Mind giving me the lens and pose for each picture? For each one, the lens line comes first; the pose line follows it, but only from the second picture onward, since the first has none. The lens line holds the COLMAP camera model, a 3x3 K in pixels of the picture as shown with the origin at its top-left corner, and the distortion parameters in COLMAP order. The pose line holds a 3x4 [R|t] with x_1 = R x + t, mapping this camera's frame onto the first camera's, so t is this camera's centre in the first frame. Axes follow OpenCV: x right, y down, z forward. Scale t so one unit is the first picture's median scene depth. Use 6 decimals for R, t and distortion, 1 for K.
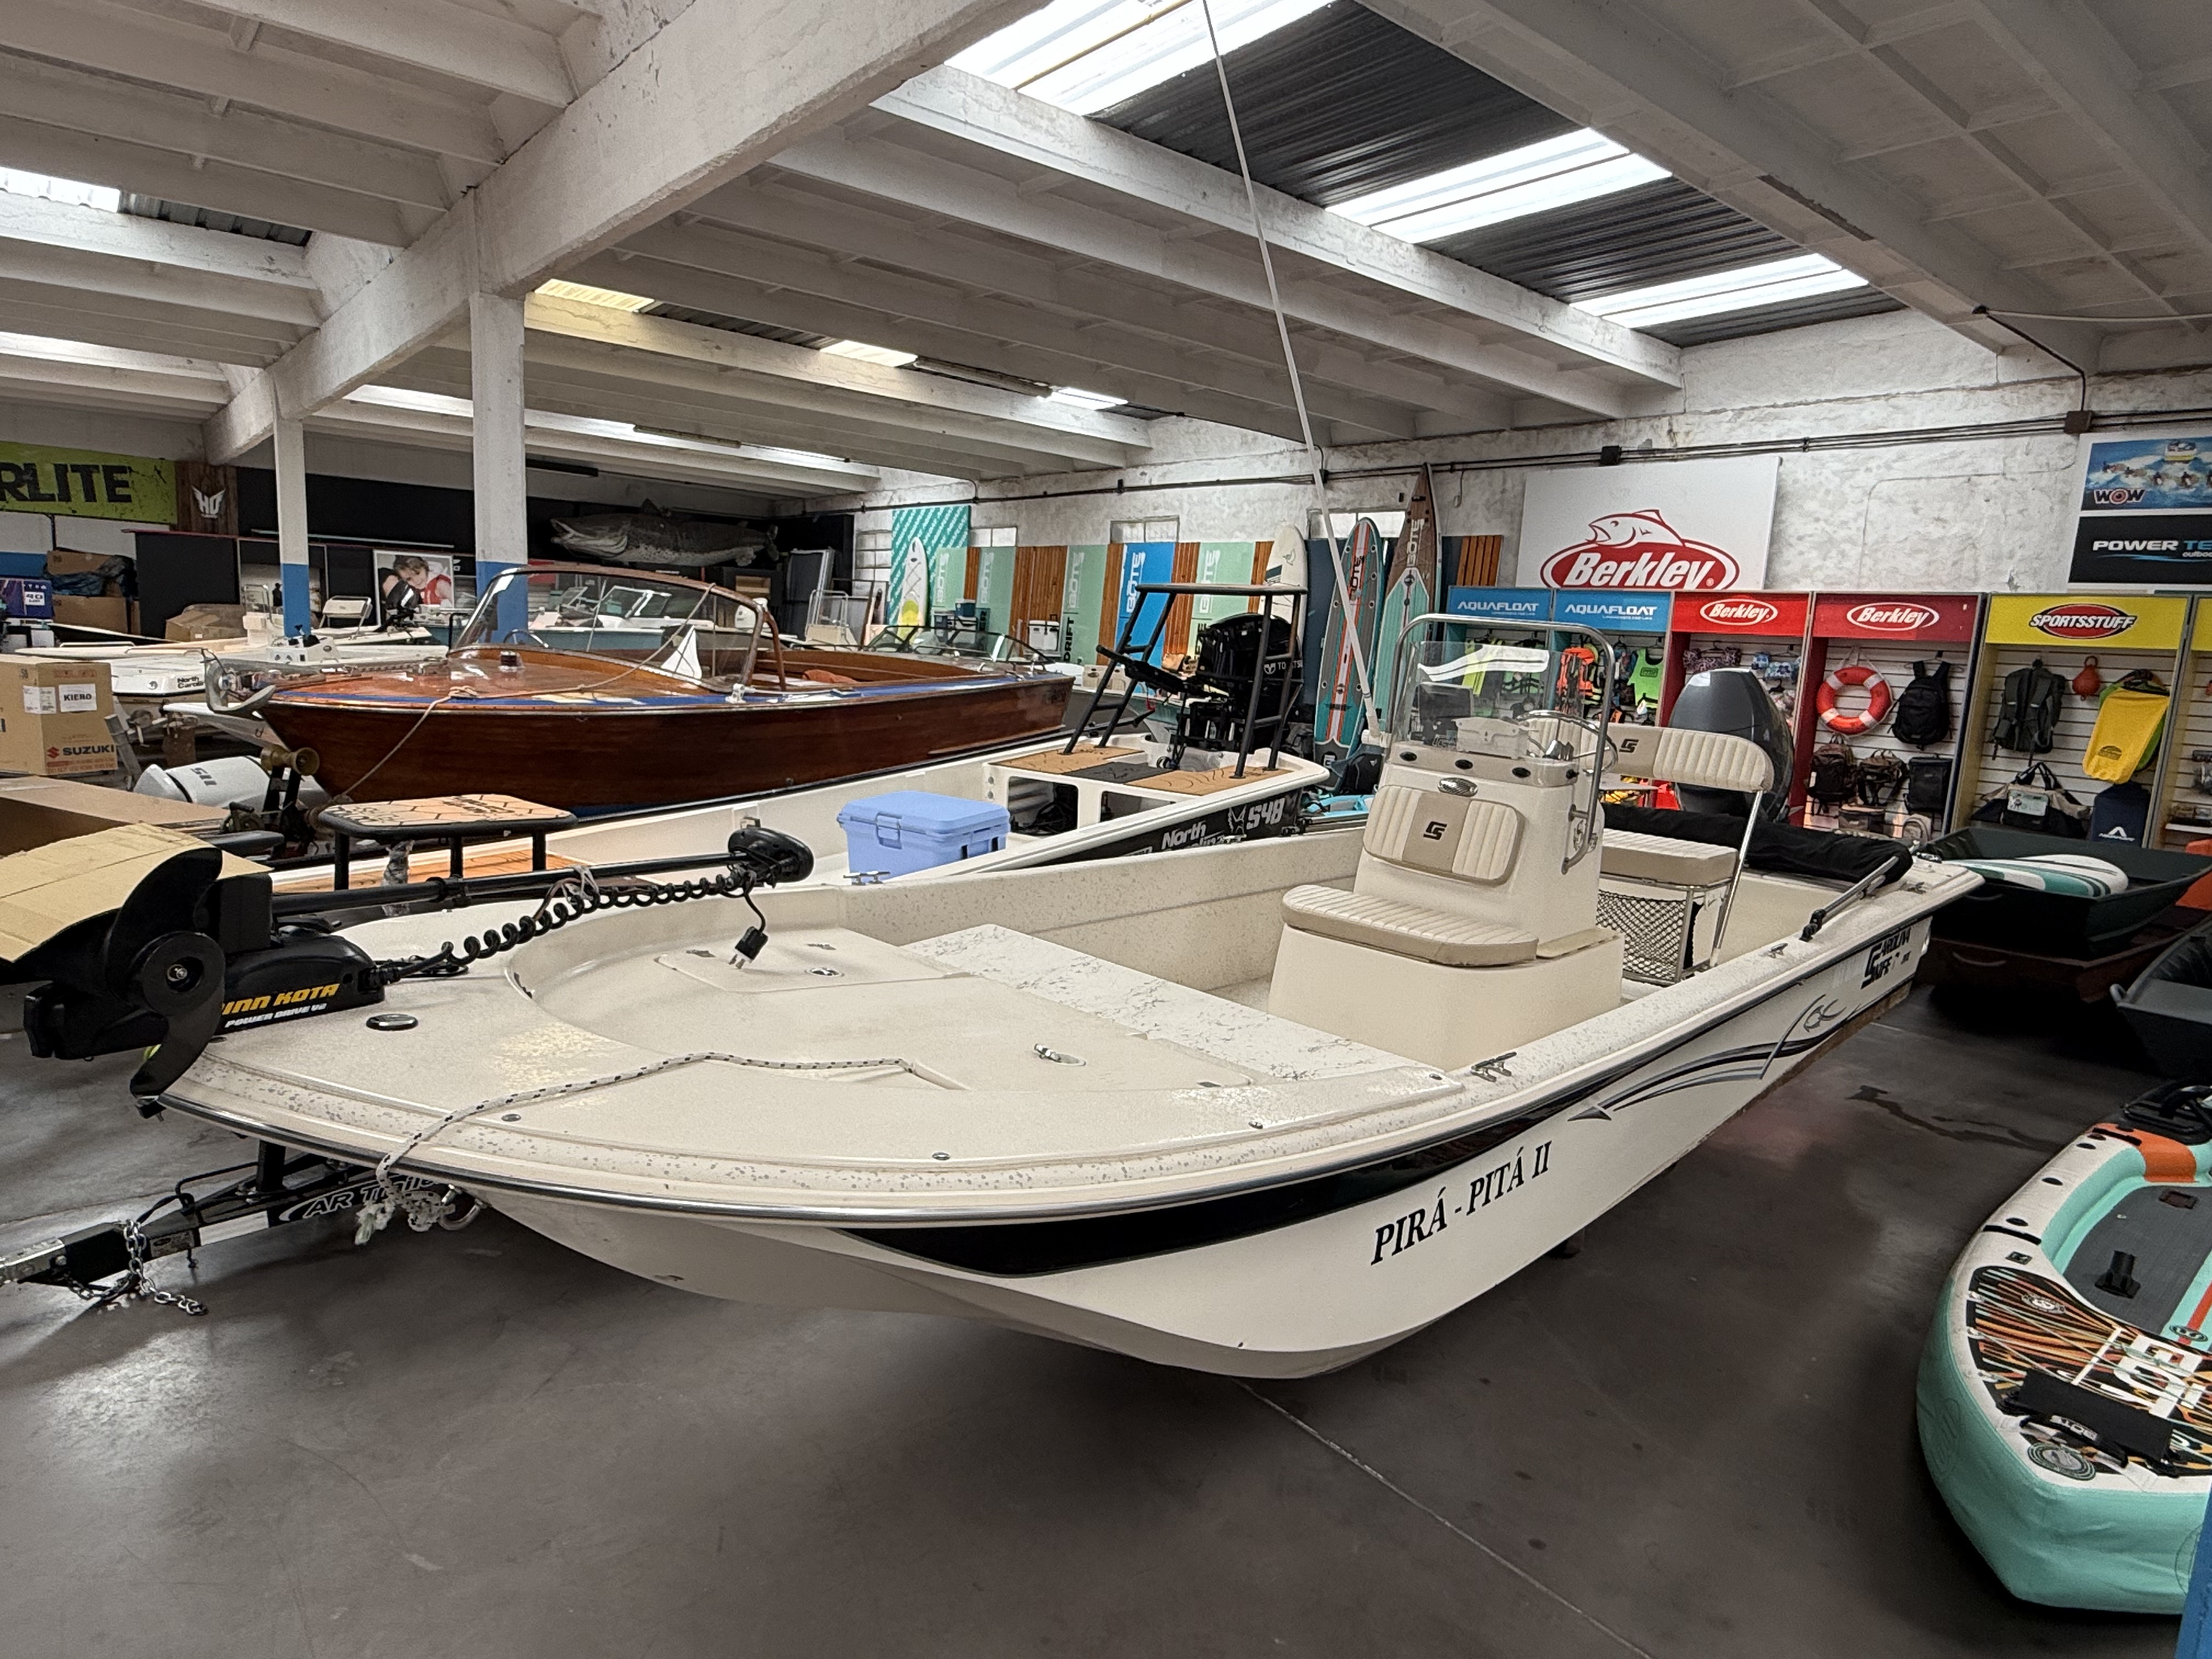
lens RADIAL K [[1287.7, 0, 1094.1], [0, 1287.7, 833.5], [0, 0, 1]] dist [-0.002624, 0.002617]
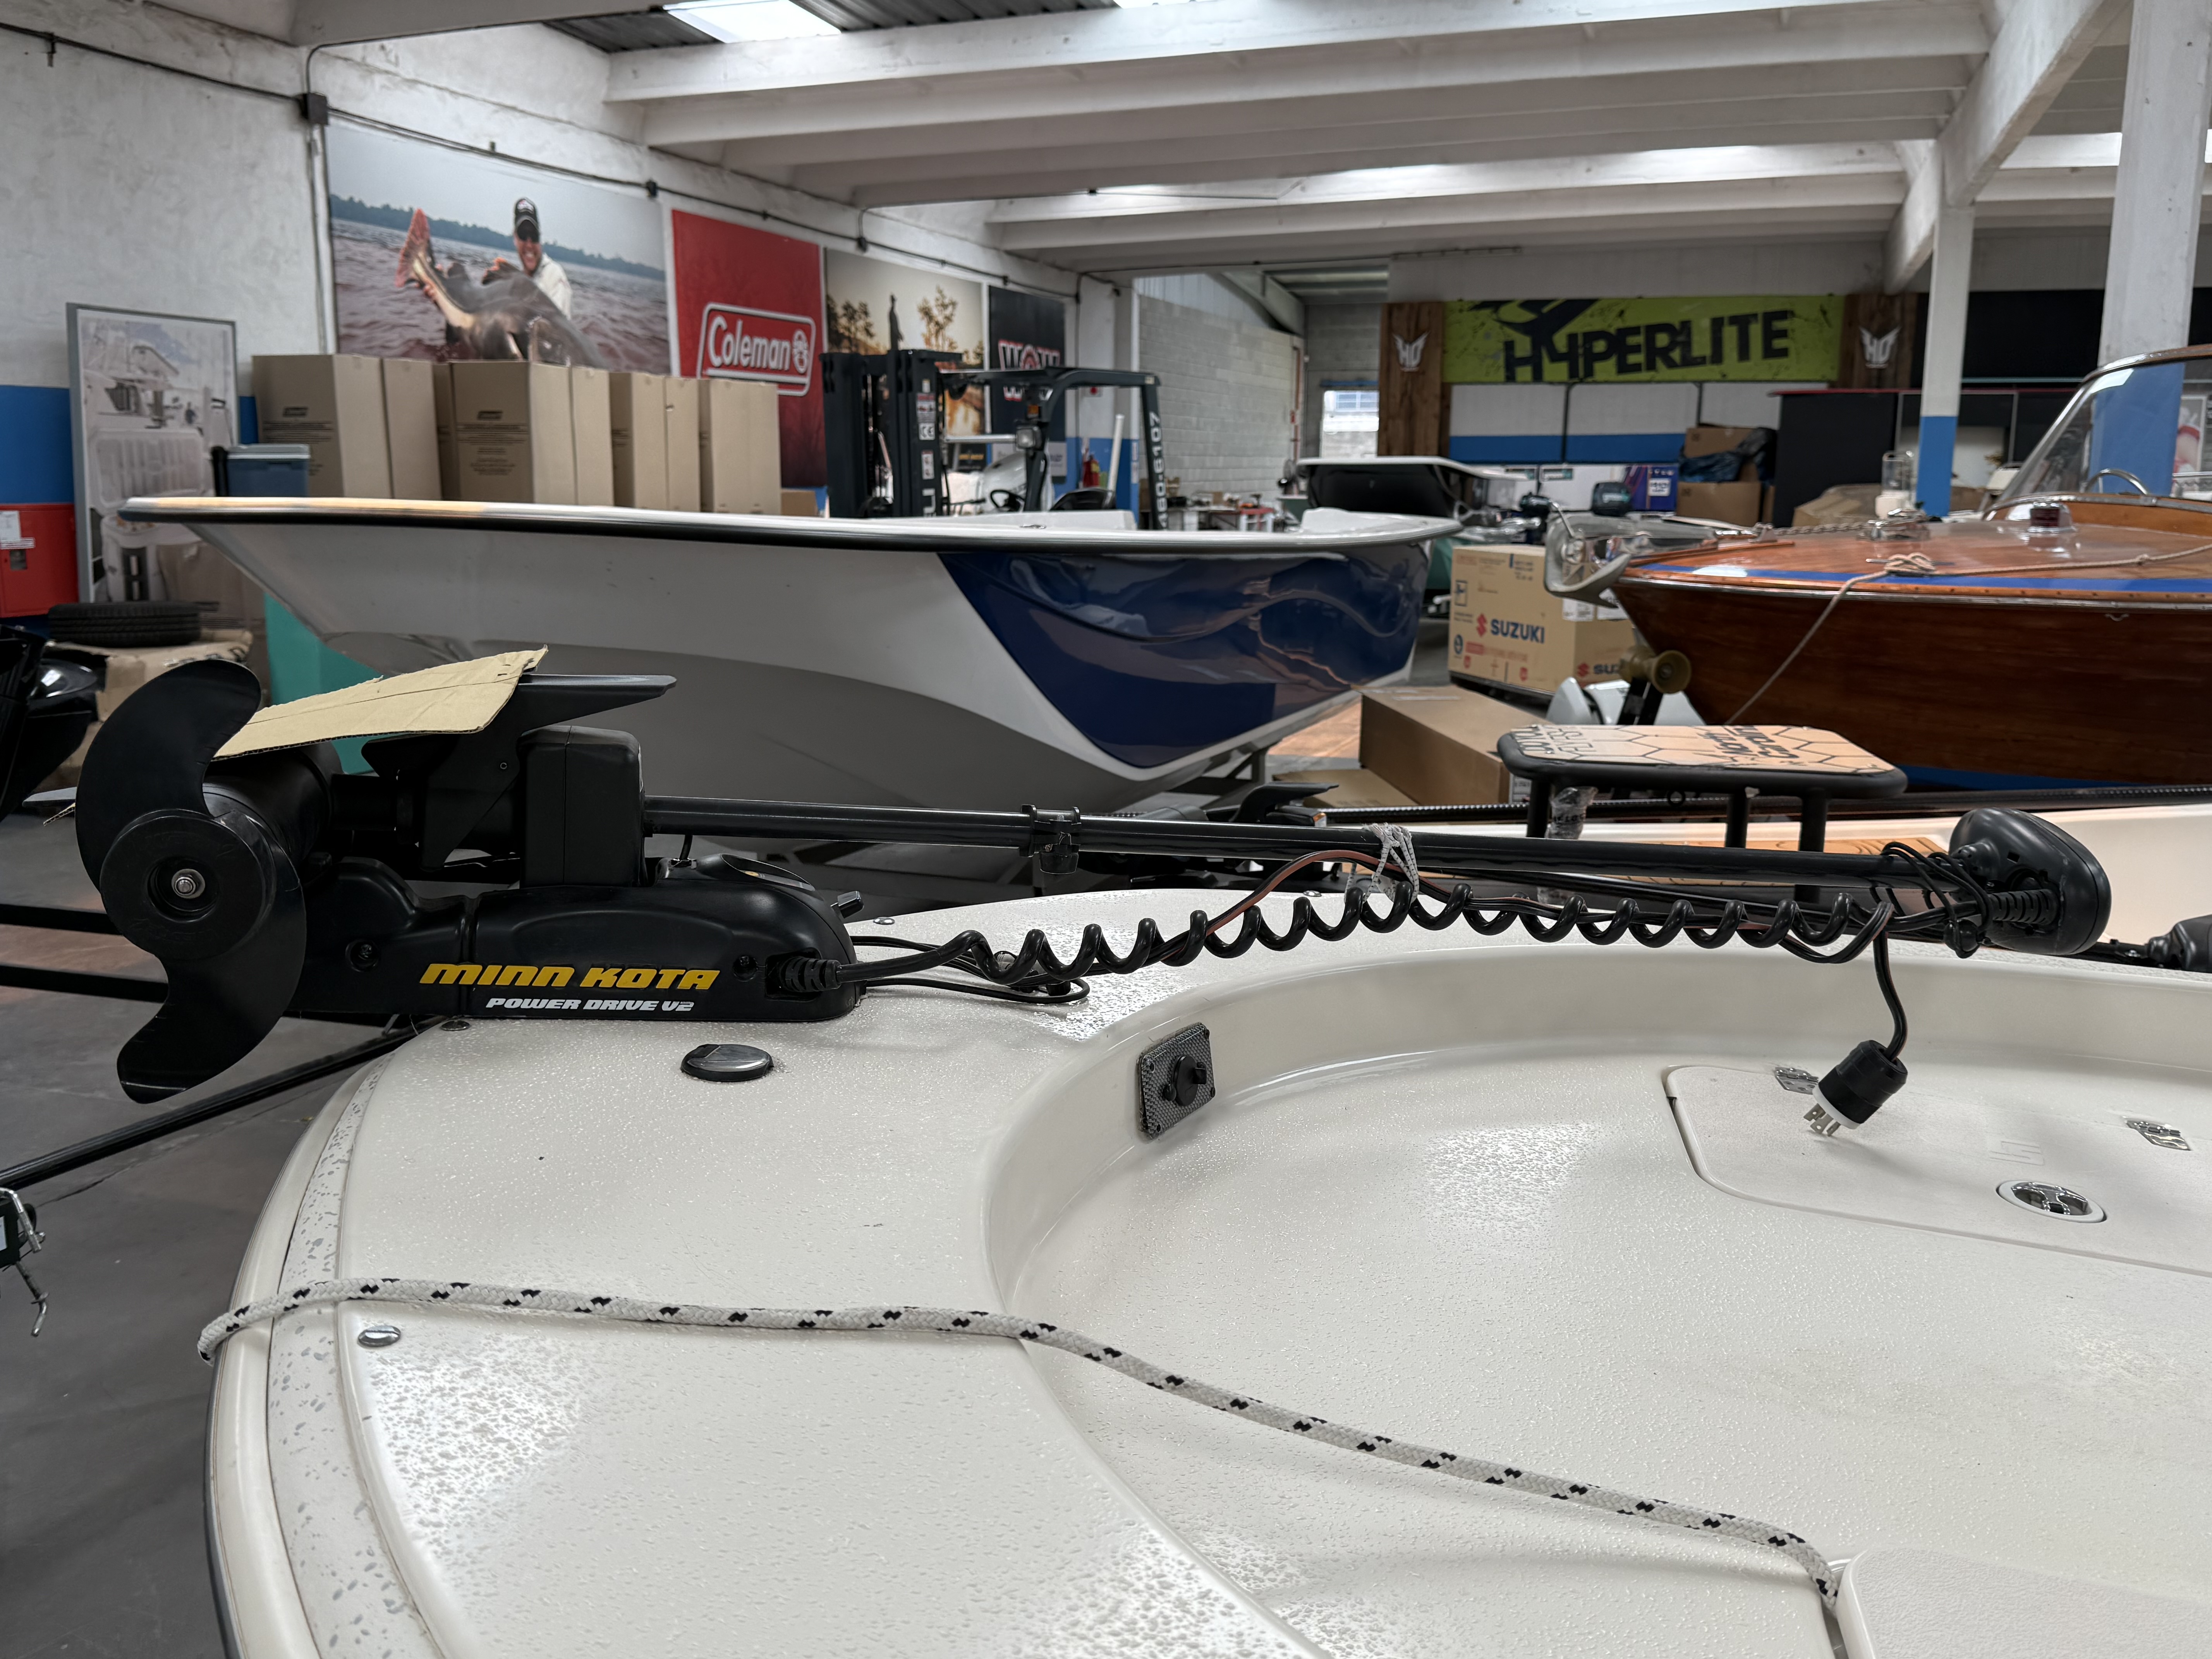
lens RADIAL K [[1885.2, 0, 1132.4], [0, 1885.2, 827.8], [0, 0, 1]] dist [0.143456, -0.295447]
pose [[0.548898, 0.105797, -0.829167, 0.016391], [-0.107517, 0.992654, 0.055483, -0.000386], [0.828946, 0.058695, 0.556241, 0.076692]]
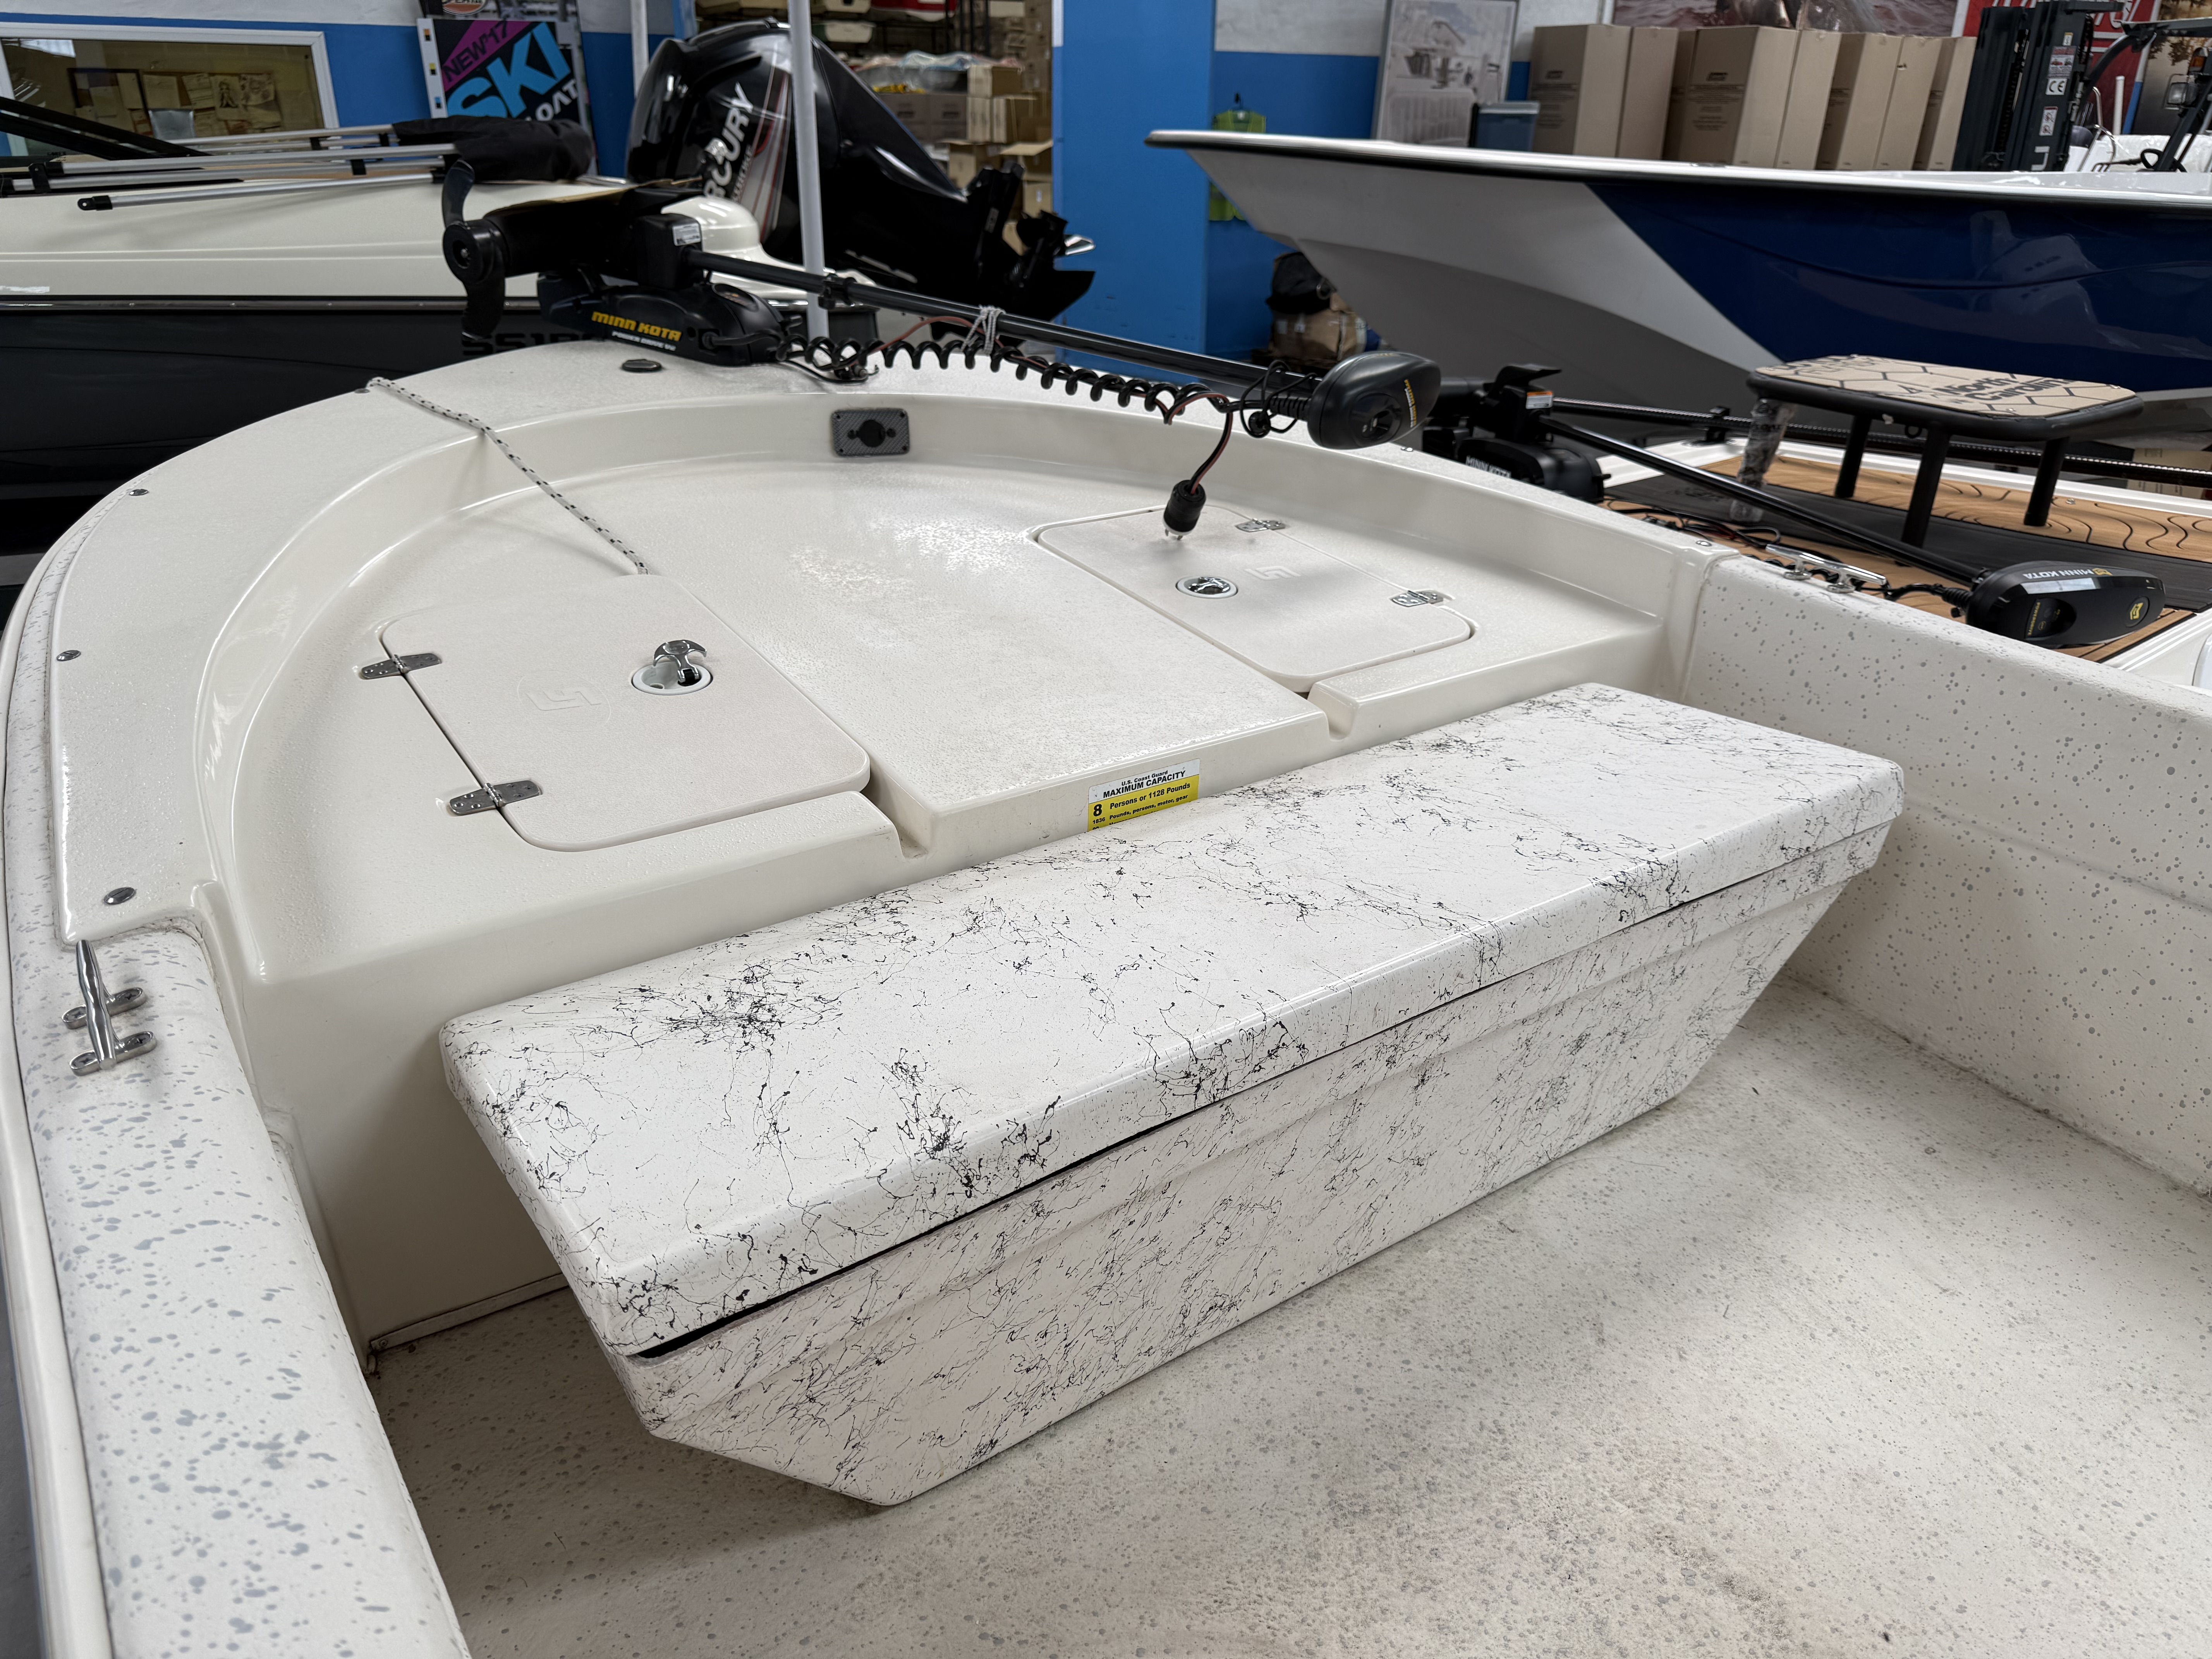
lens RADIAL K [[1582.8, 0, 1106.0], [0, 1582.8, 829.5], [0, 0, 1]] dist [-0.001337, -0.005166]
pose [[-0.209508, 0.352050, -0.912232, 0.088459], [-0.180694, 0.902930, 0.389959, -0.011687], [0.960966, 0.246534, -0.125558, 0.182131]]
